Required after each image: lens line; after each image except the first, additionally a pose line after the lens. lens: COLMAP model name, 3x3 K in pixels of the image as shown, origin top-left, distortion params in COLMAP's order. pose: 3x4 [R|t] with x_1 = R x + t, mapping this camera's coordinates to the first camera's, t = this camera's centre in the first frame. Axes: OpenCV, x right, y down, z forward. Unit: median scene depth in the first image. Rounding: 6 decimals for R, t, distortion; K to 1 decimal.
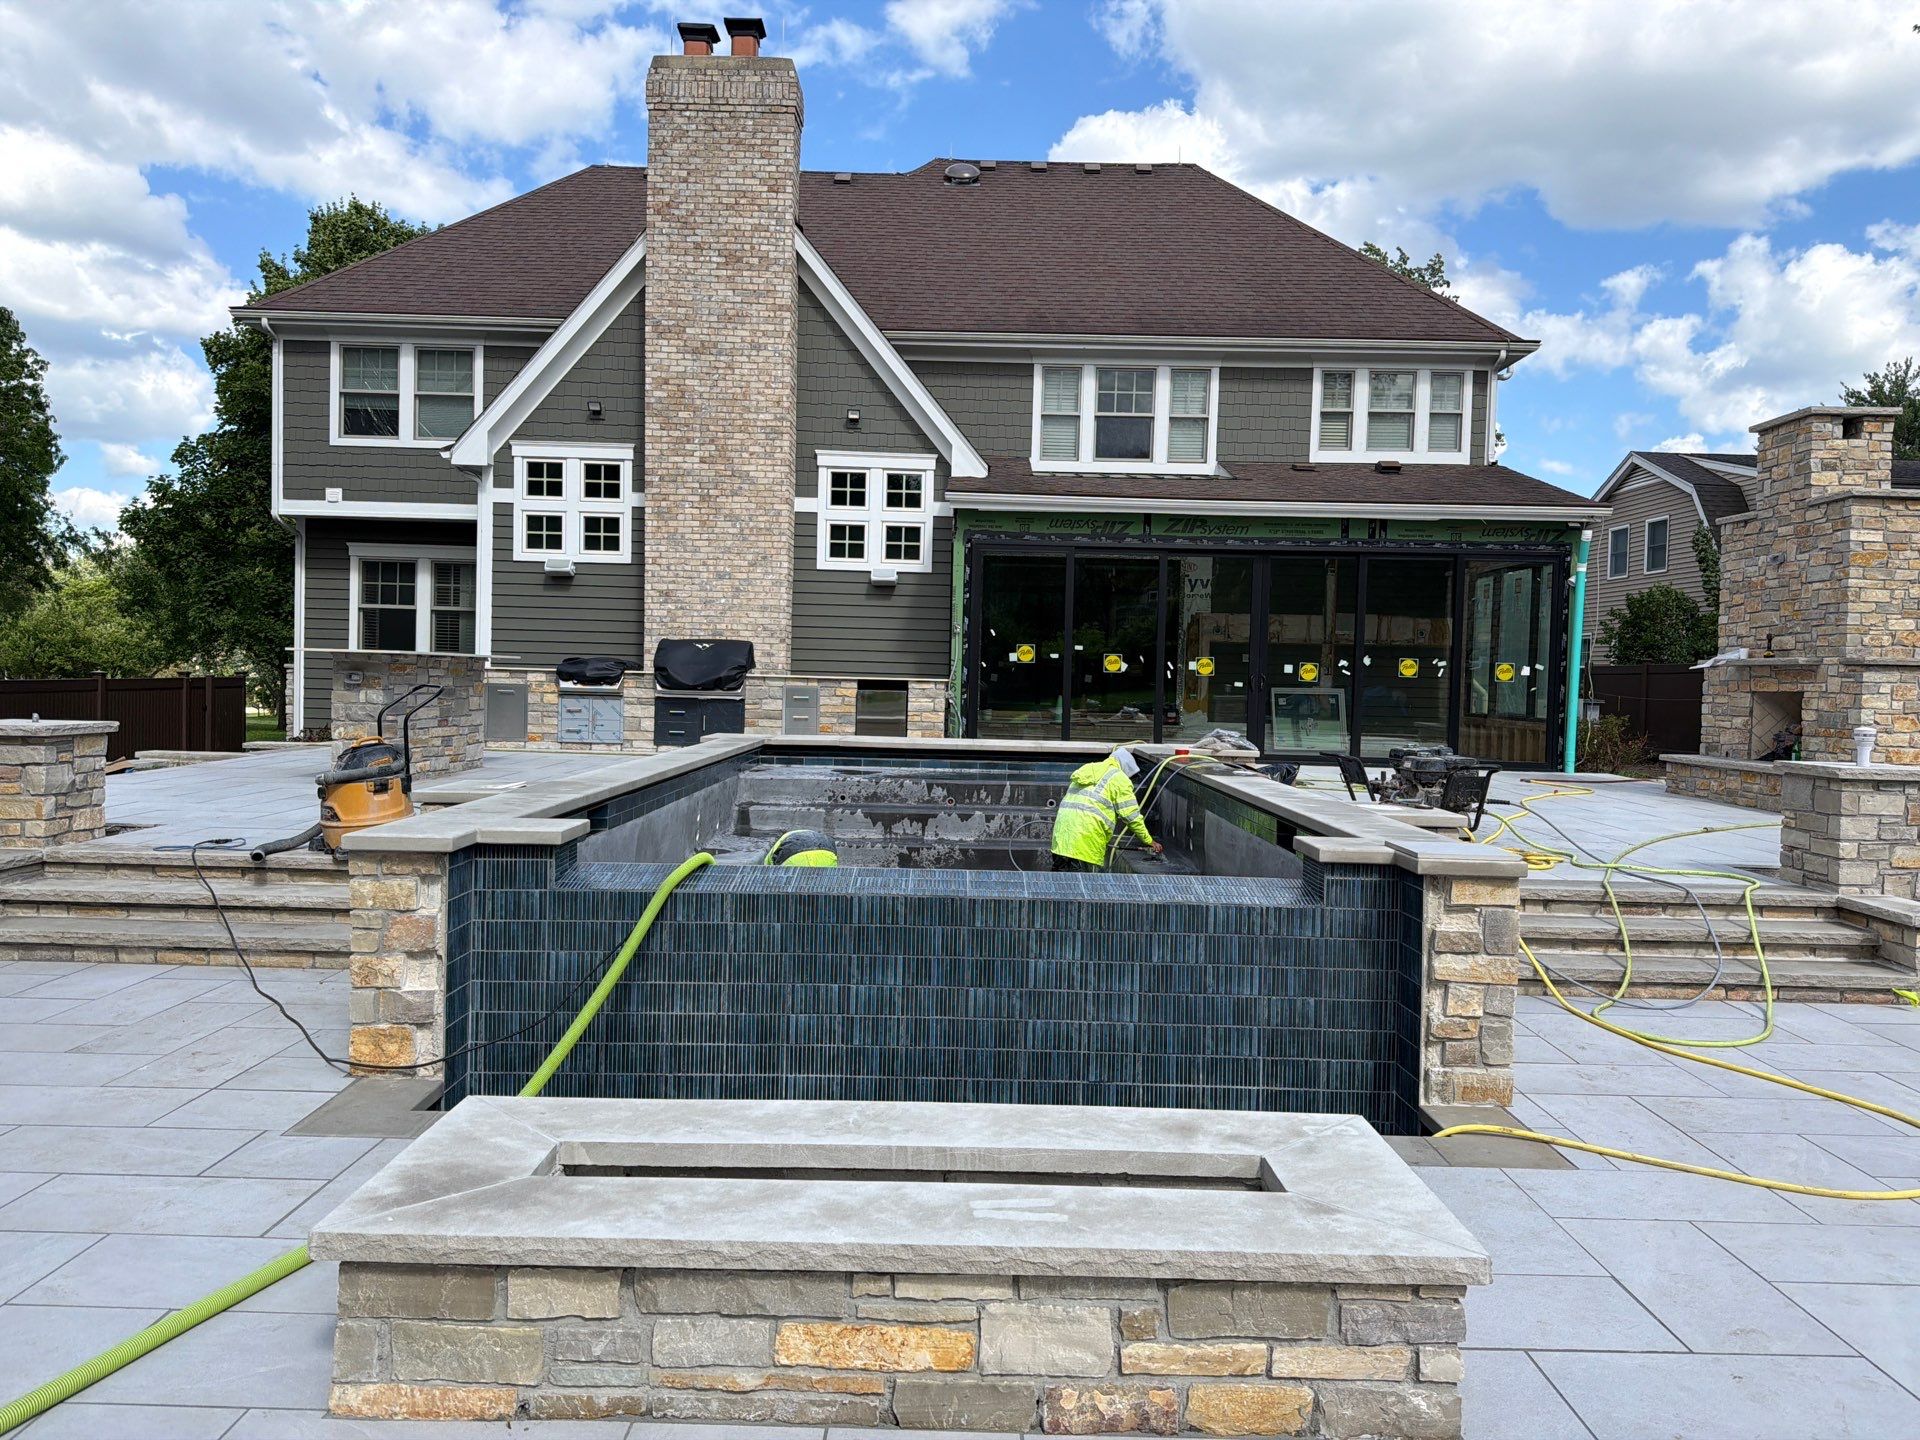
lens RADIAL K [[1333.9, 0, 982.8], [0, 1333.9, 726.6], [0, 0, 1]] dist [0.170412, -0.273992]
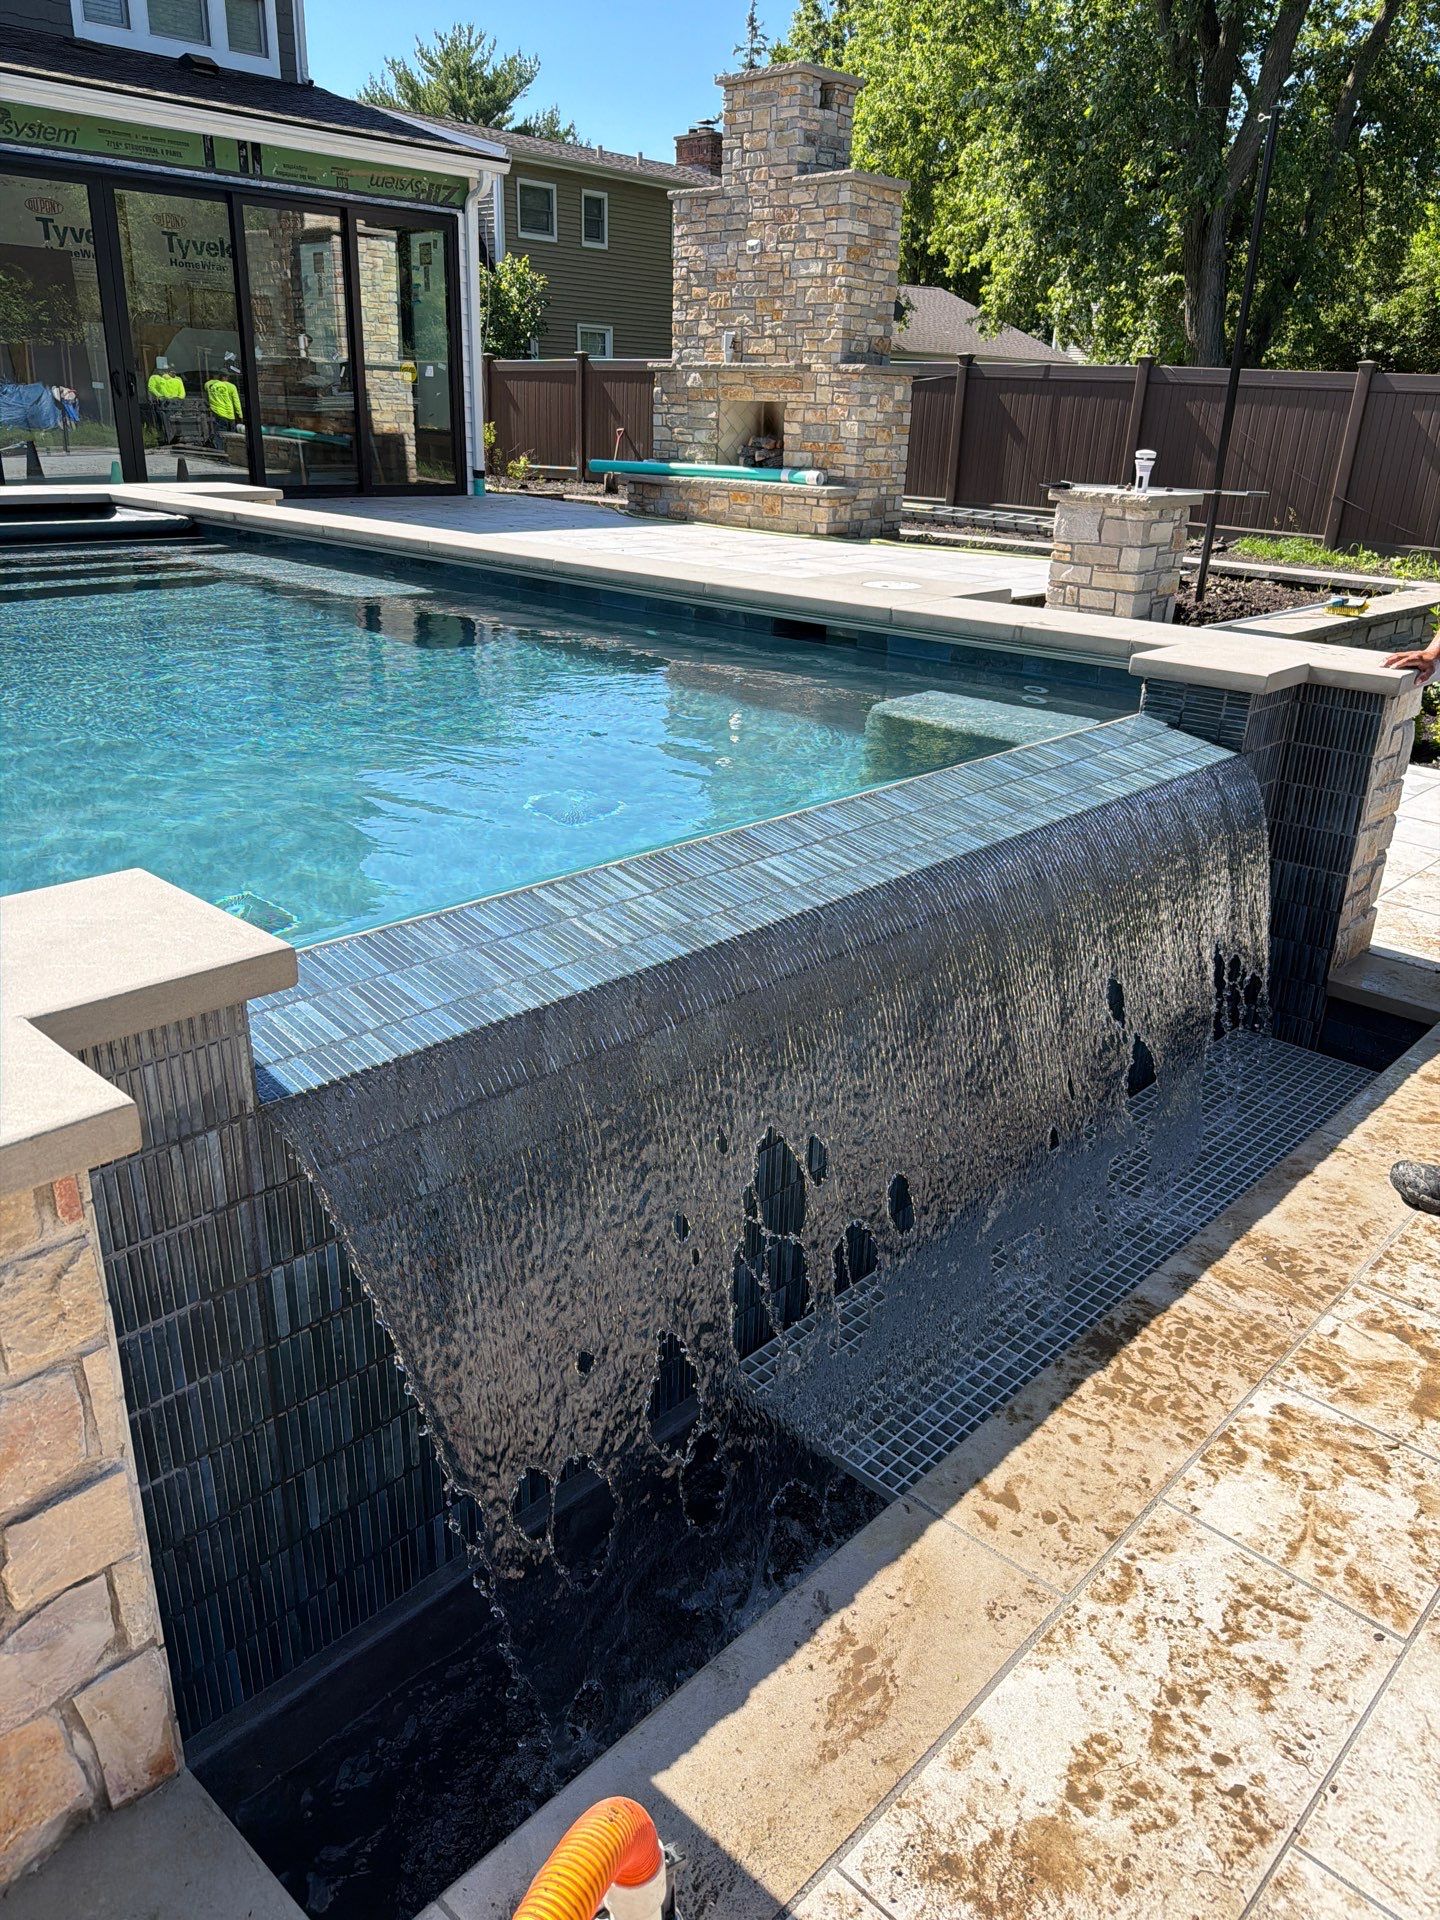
lens RADIAL K [[1366.7, 0, 719.1], [0, 1366.7, 953.5], [0, 0, 1]] dist [0.024149, -0.031245]
pose [[0.693759, -0.271880, 0.666918, -0.141435], [0.013280, 0.930680, 0.365593, -0.013044], [-0.720085, -0.244777, 0.649278, 0.221159]]
